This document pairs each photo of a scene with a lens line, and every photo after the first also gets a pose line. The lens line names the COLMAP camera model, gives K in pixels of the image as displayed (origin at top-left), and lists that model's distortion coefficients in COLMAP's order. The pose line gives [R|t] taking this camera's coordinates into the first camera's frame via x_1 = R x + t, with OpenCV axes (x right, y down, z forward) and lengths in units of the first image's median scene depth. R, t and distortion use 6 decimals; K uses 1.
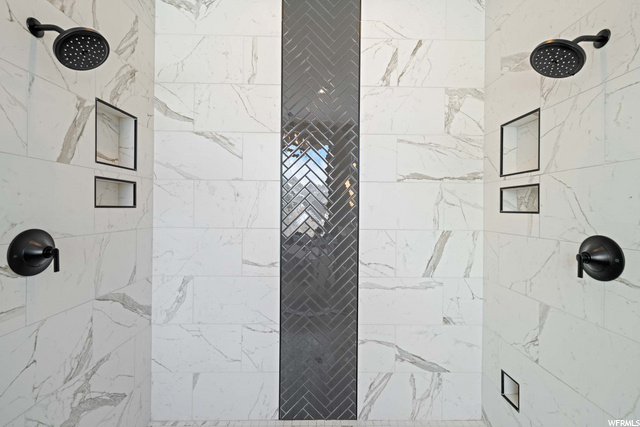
lens RADIAL K [[284.1, 0, 318.5], [0, 284.1, 210.7], [0, 0, 1]] dist [-0.002934, -0.000443]
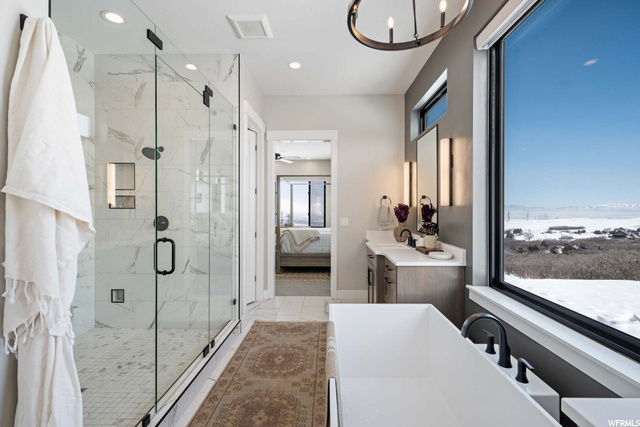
lens RADIAL K [[284.1, 0, 319.3], [0, 284.1, 208.7], [0, 0, 1]] dist [-0.002934, -0.000443]
pose [[0.027505, -0.008067, 0.999589, -1.285796], [-0.002103, 0.999965, 0.008128, -0.012574], [-0.999619, -0.002326, 0.027487, -0.489823]]
